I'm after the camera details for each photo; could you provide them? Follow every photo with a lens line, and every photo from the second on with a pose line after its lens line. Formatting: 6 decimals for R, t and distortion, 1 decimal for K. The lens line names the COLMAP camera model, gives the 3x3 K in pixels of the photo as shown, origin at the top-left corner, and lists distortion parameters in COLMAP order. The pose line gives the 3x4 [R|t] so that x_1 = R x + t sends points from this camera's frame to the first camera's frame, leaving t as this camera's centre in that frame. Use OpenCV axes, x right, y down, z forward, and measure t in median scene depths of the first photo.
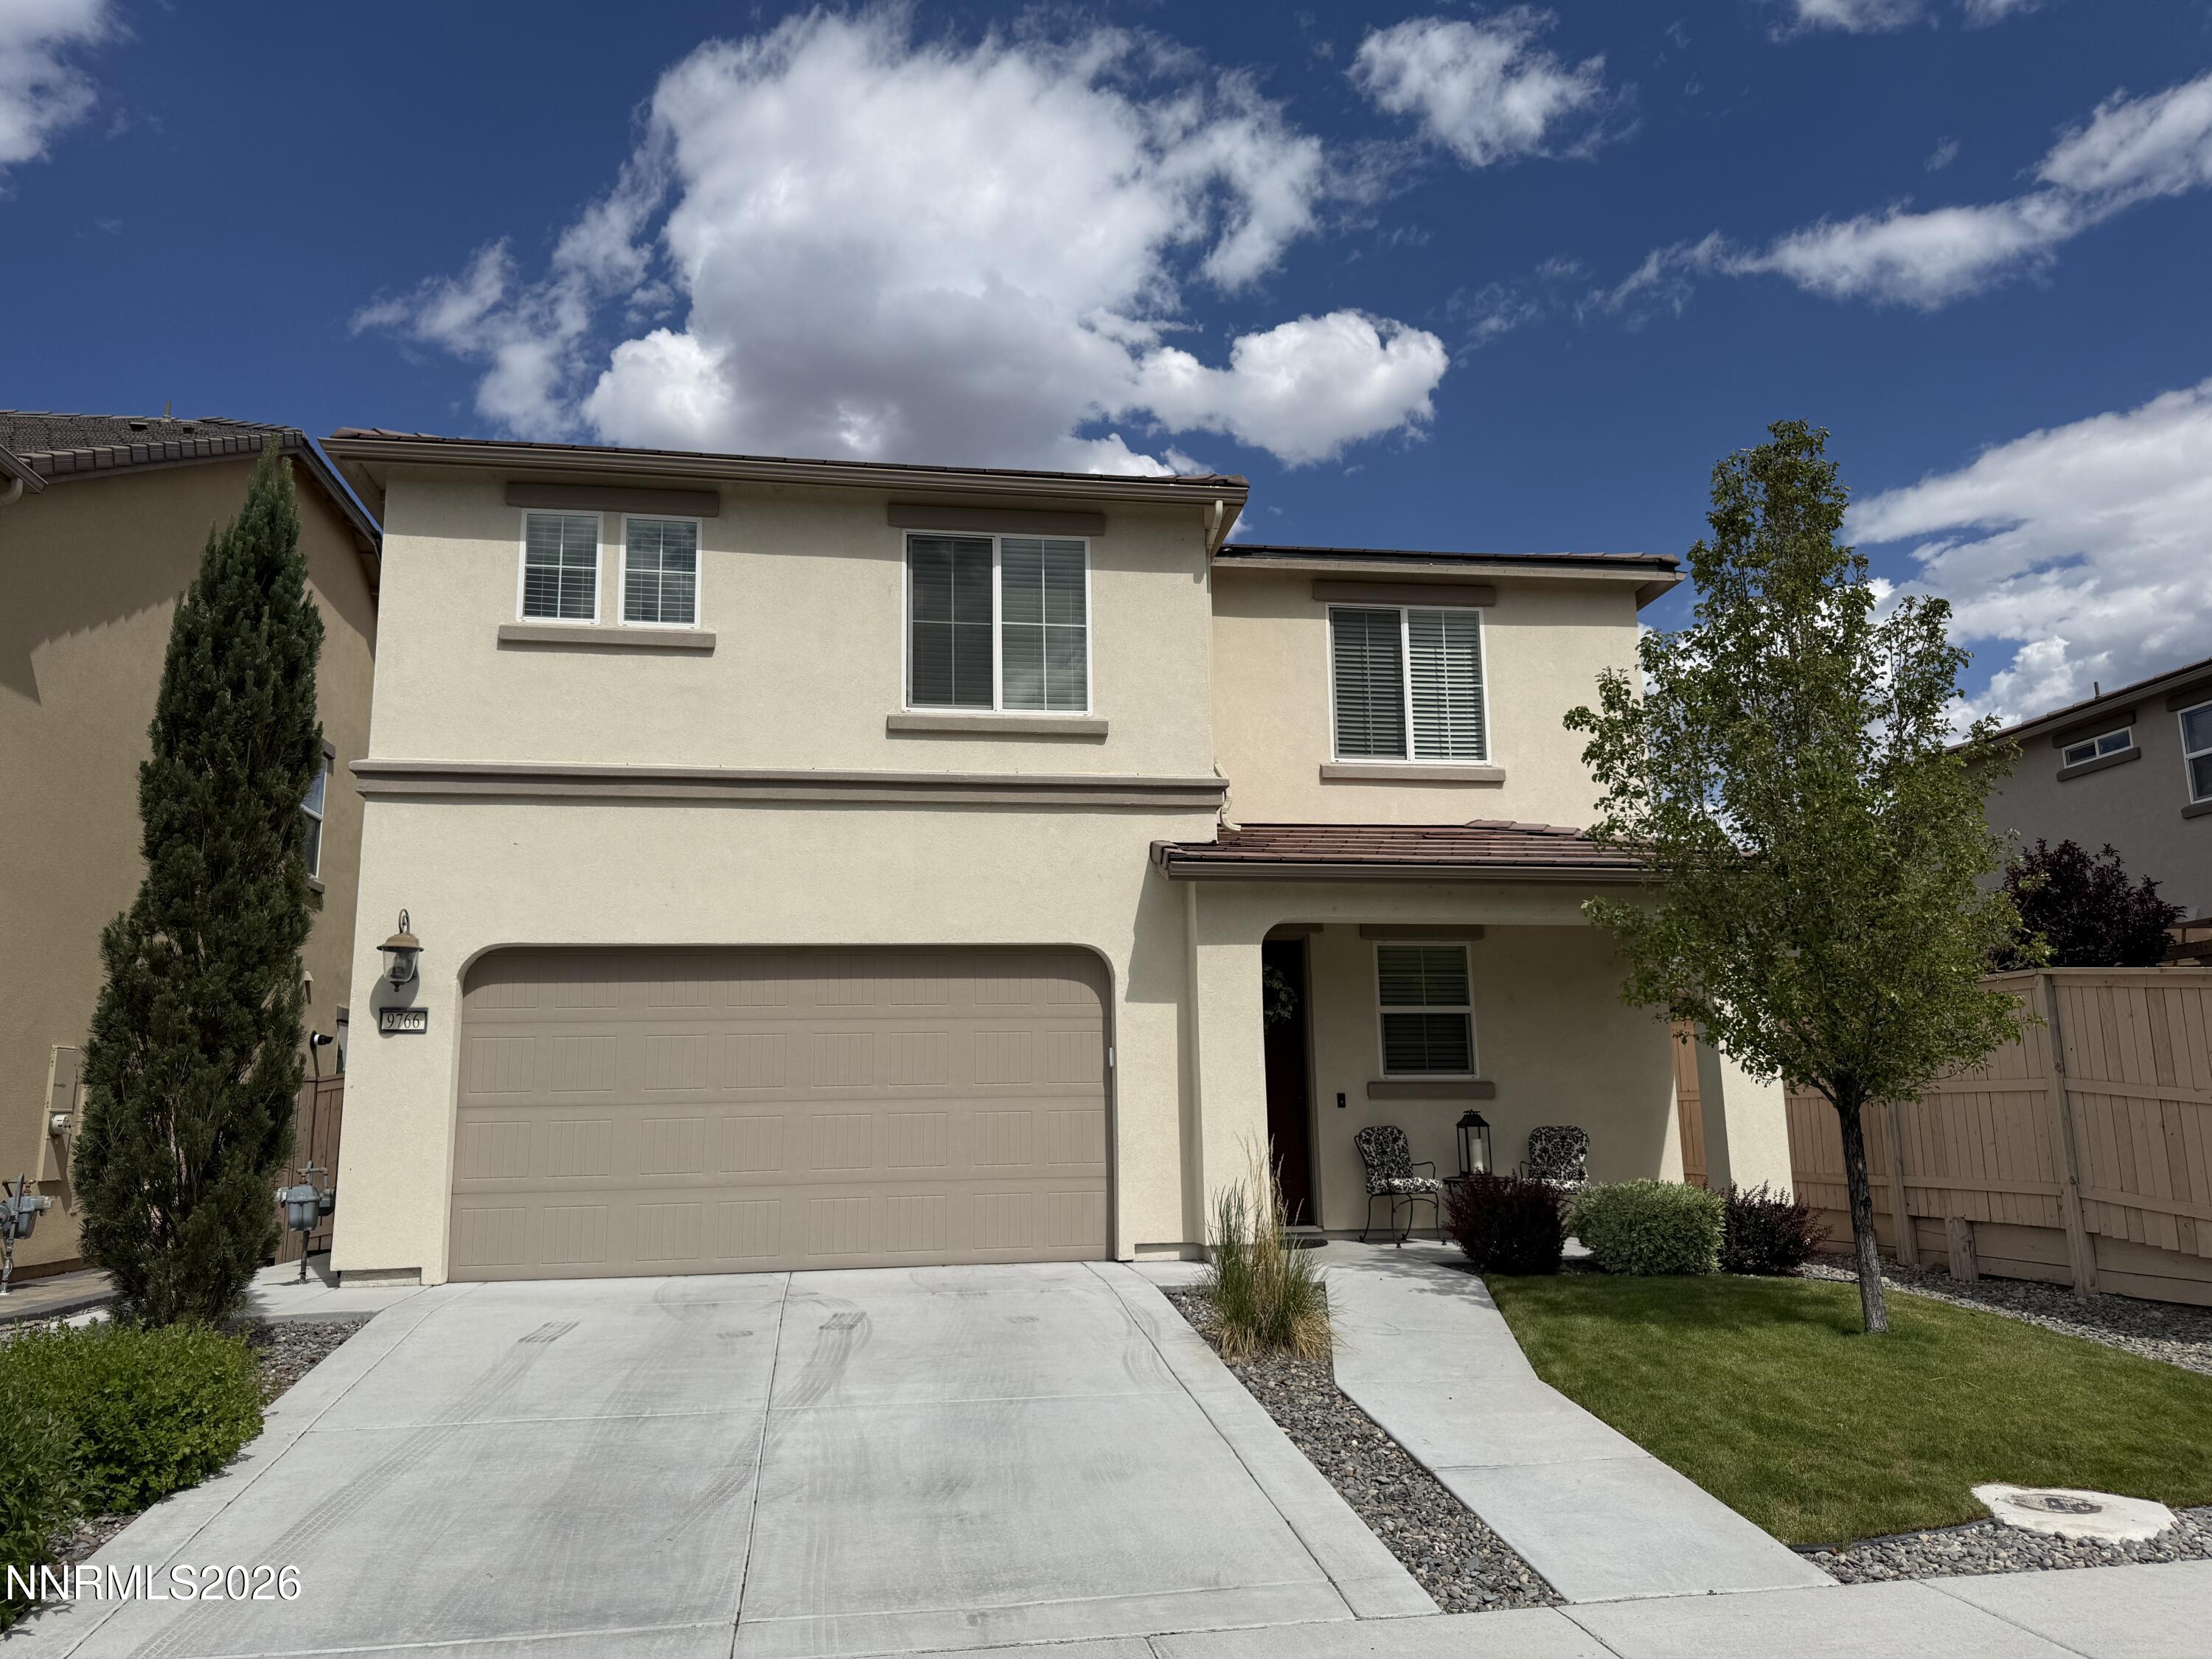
lens RADIAL K [[1578.7, 0, 1106.0], [0, 1578.7, 829.5], [0, 0, 1]] dist [0.032910, -0.001202]
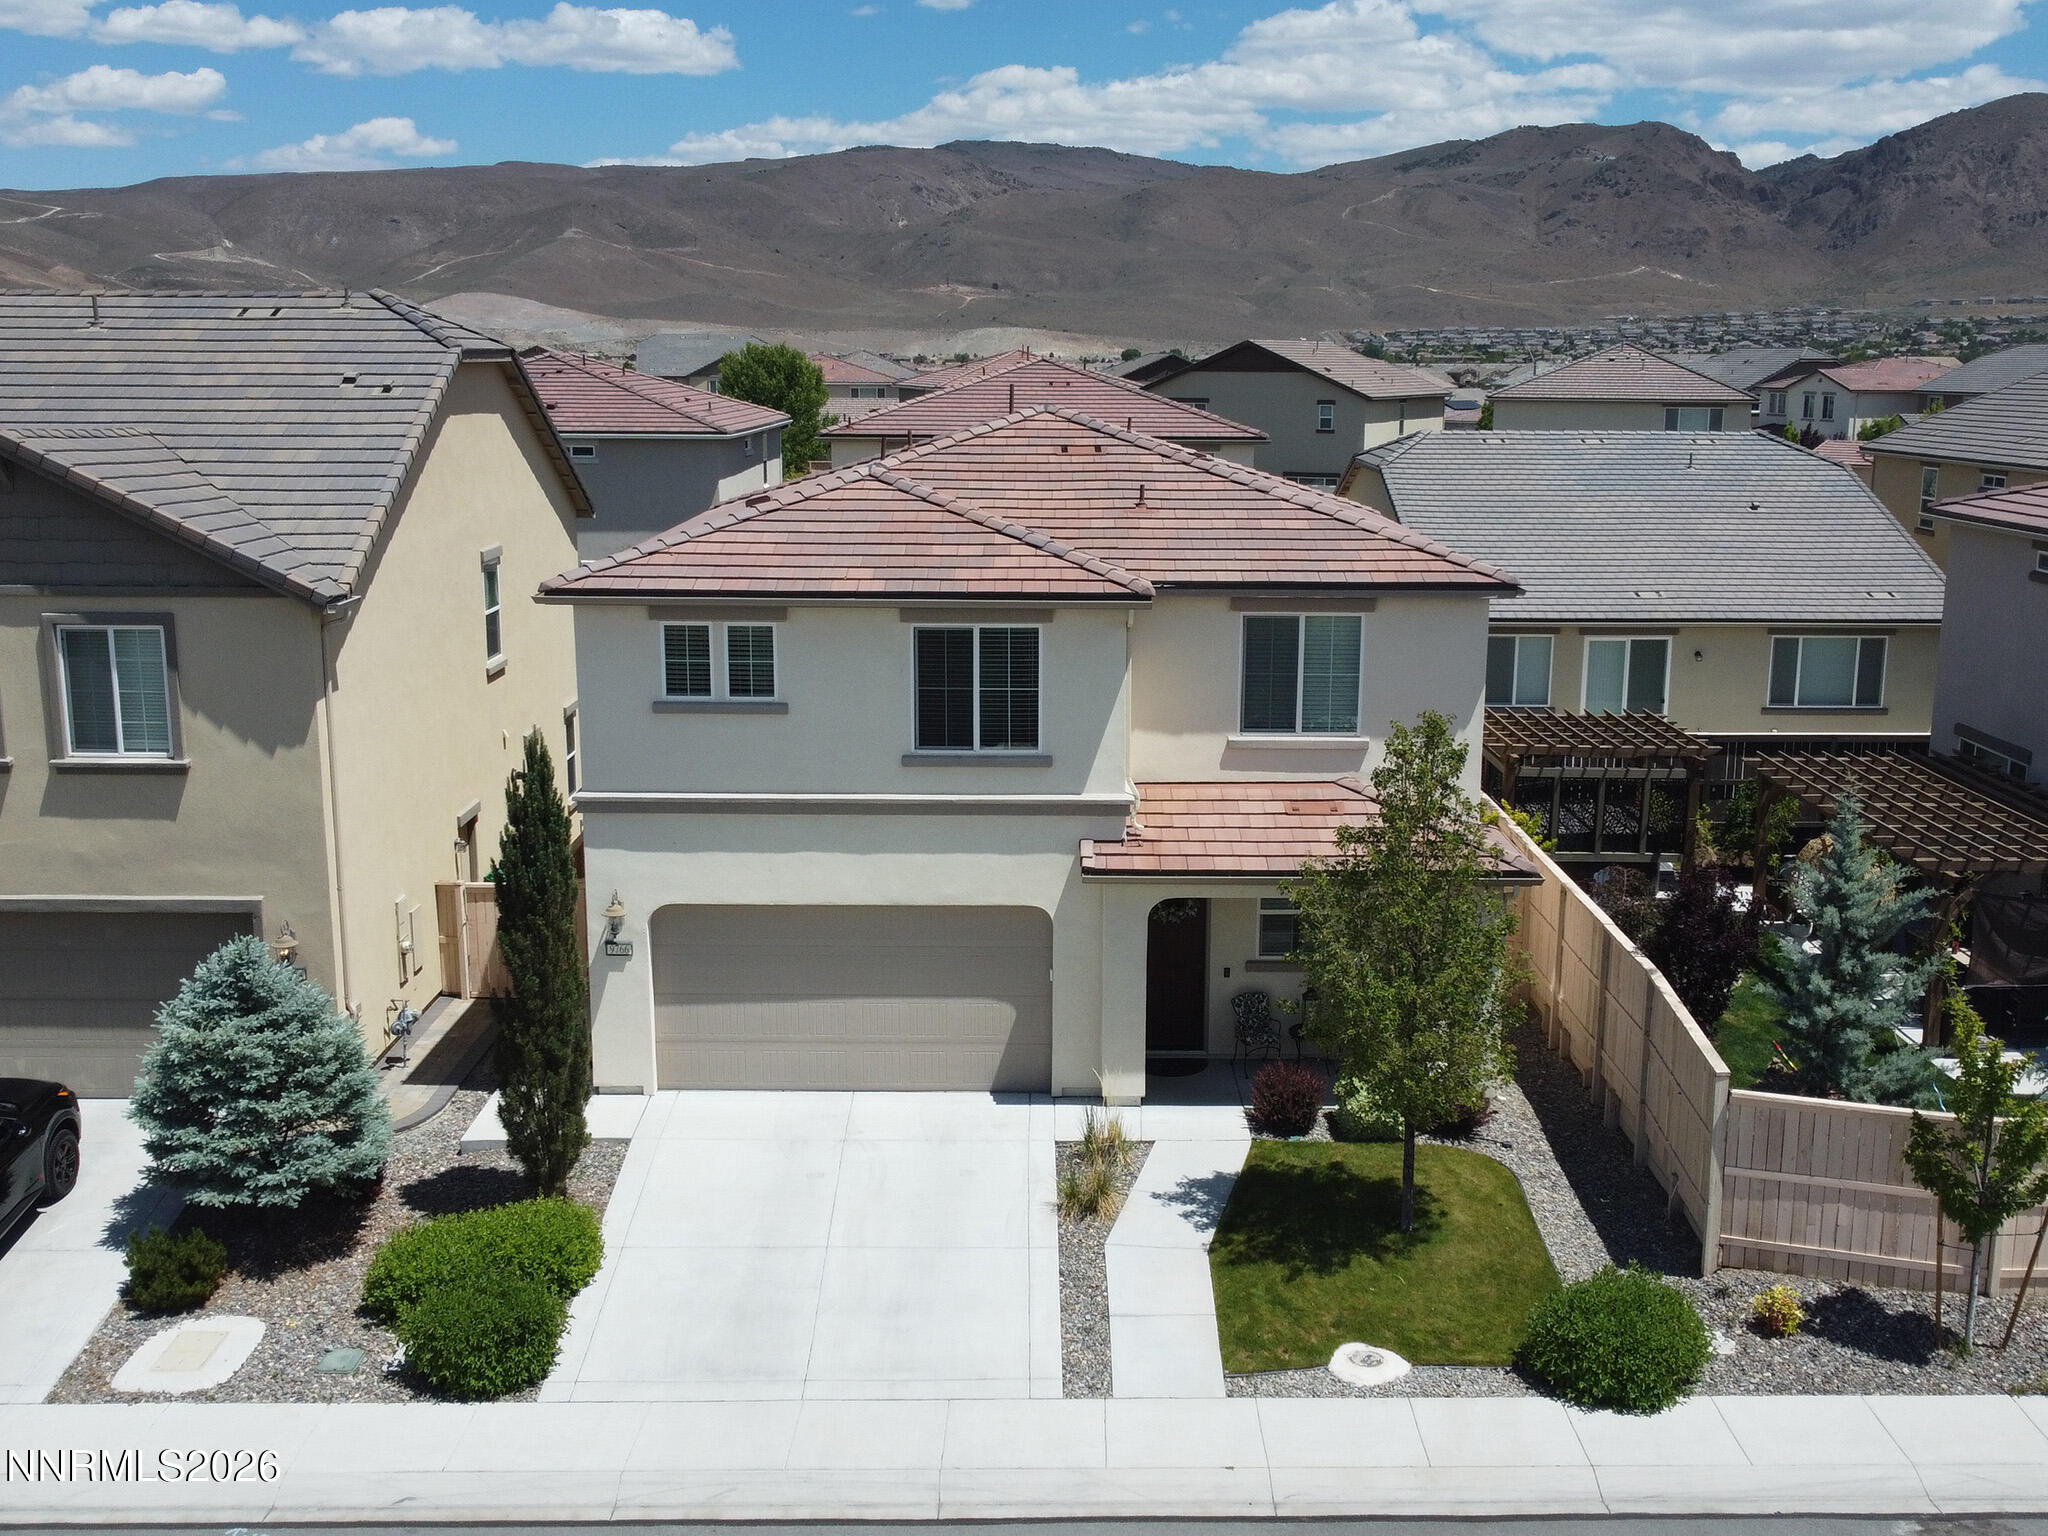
lens RADIAL K [[2223.8, 0, 1110.3], [0, 2223.8, 778.5], [0, 0, 1]] dist [-0.002484, 0.014600]
pose [[0.991332, 0.051533, -0.120853, 0.312377], [-0.002544, 0.927219, 0.374511, -0.846641], [0.131357, -0.370957, 0.919313, -0.919852]]
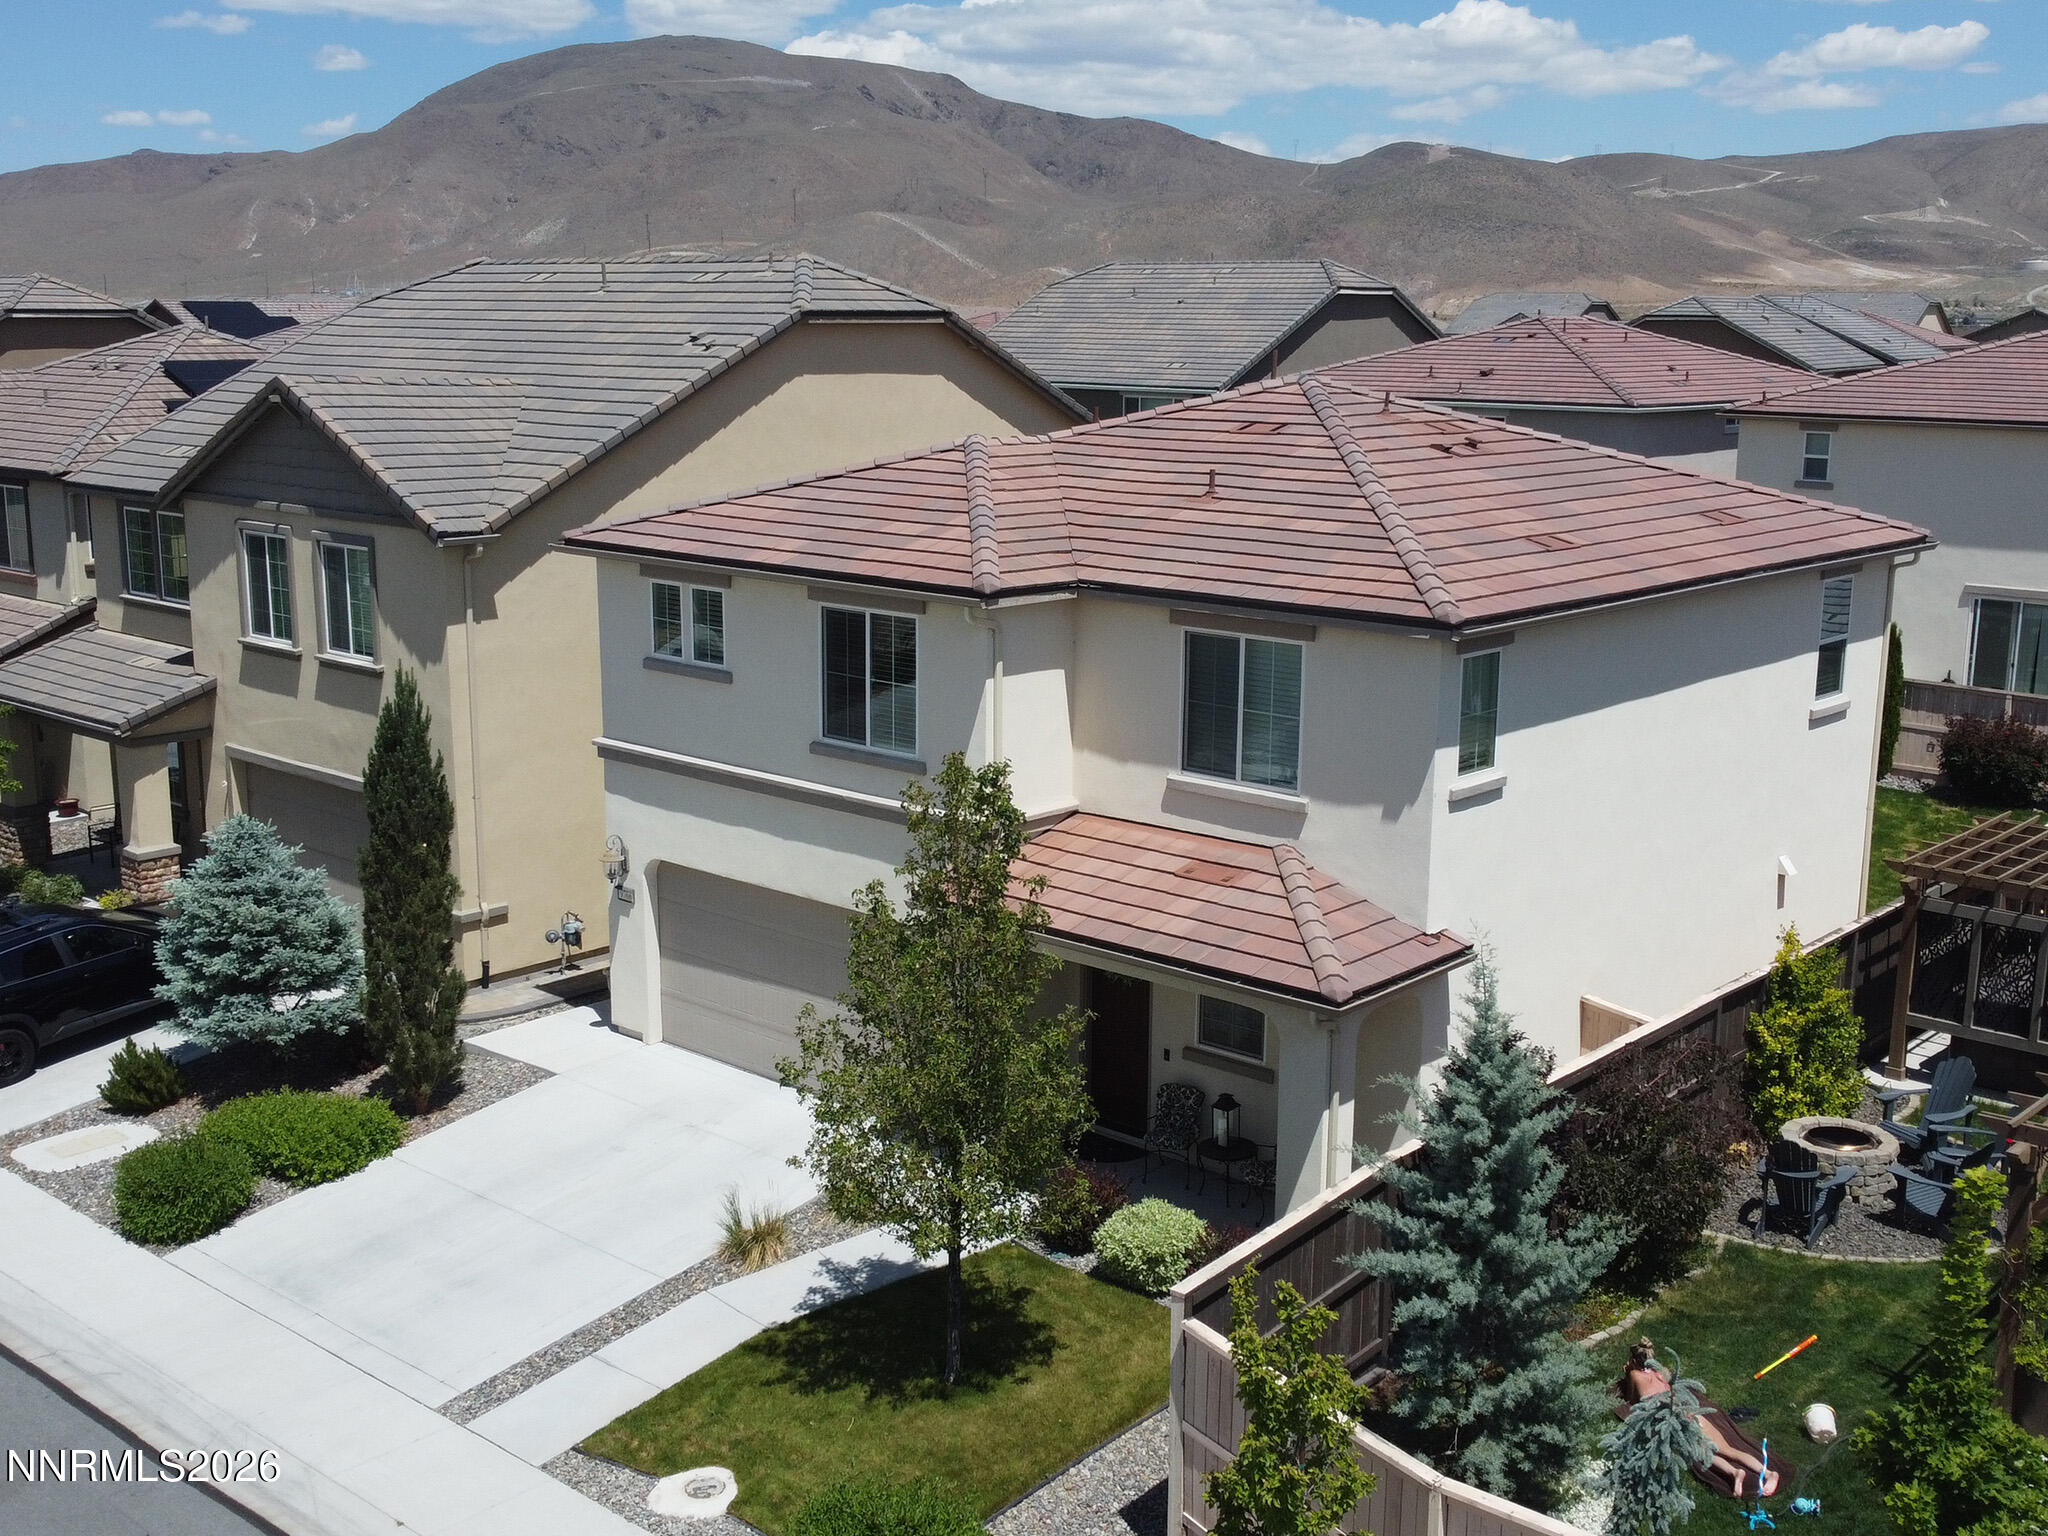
lens RADIAL K [[2334.2, 0, 1024.0], [0, 2334.2, 768.0], [0, 0, 1]] dist [0.015023, -0.027155]
pose [[0.622418, 0.177224, -0.762357, 1.574663], [0.130622, 0.936847, 0.324432, -0.704007], [0.771708, -0.301513, 0.559961, -0.020564]]
